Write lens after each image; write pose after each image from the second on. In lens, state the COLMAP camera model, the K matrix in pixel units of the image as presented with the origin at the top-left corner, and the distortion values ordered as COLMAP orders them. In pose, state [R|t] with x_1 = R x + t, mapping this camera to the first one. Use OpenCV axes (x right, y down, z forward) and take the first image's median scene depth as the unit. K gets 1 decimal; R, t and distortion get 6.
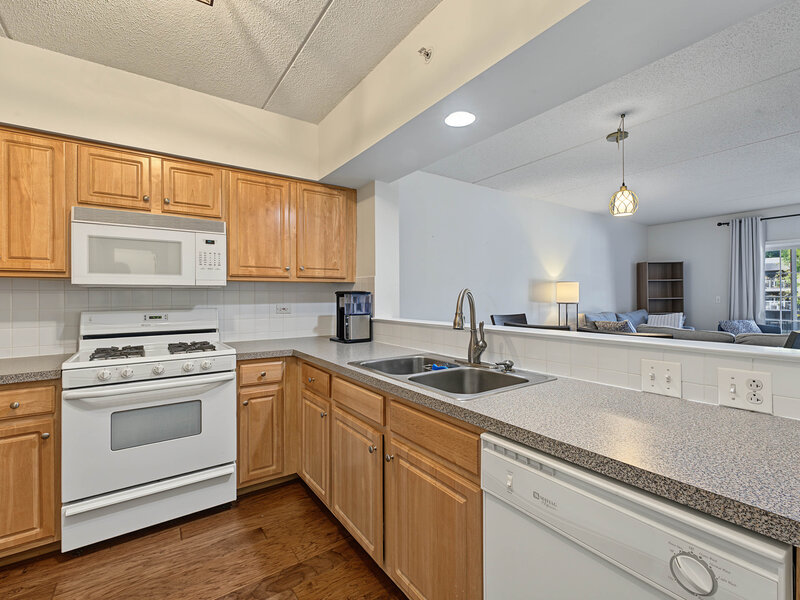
lens RADIAL K [[366.4, 0, 400.7], [0, 366.4, 298.5], [0, 0, 1]] dist [0.000287, -0.000199]
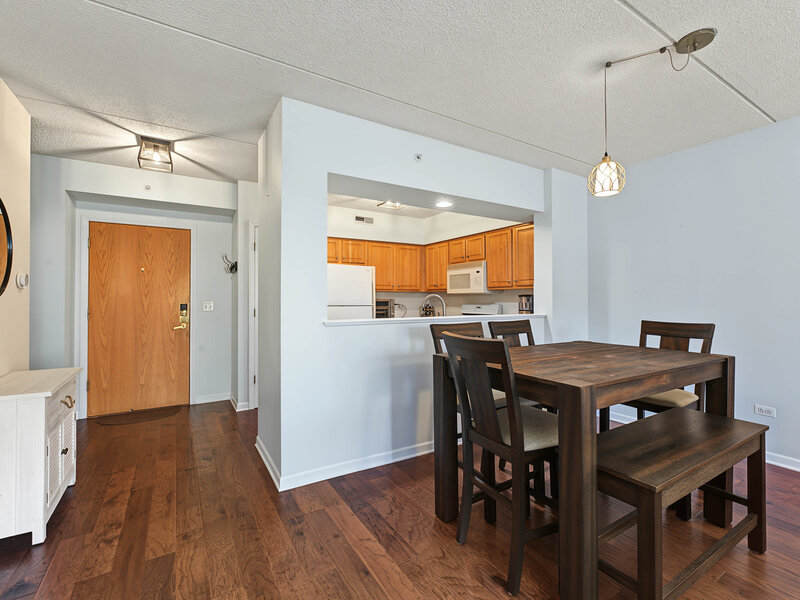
lens RADIAL K [[366.4, 0, 400.7], [0, 366.4, 298.5], [0, 0, 1]] dist [0.000287, -0.000199]
pose [[-0.066803, 0.001760, -0.997765, 1.647997], [-0.005243, 0.999984, 0.002115, -0.004477], [0.997752, 0.005373, -0.066793, 0.714670]]
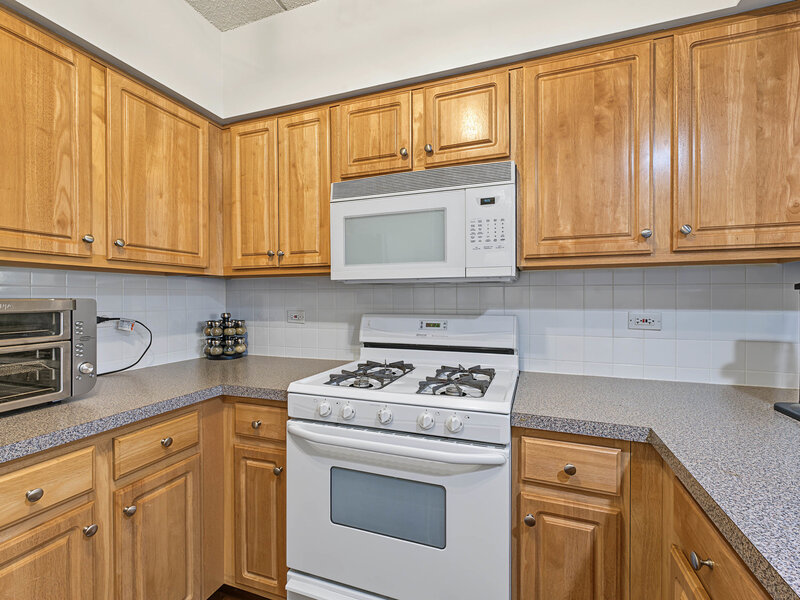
lens RADIAL K [[366.4, 0, 400.7], [0, 366.4, 298.5], [0, 0, 1]] dist [0.000287, -0.000199]
pose [[0.568900, 0.004669, -0.822393, -0.125521], [-0.006318, 0.999979, 0.001307, -0.000879], [0.822382, 0.004453, 0.568918, 0.569510]]
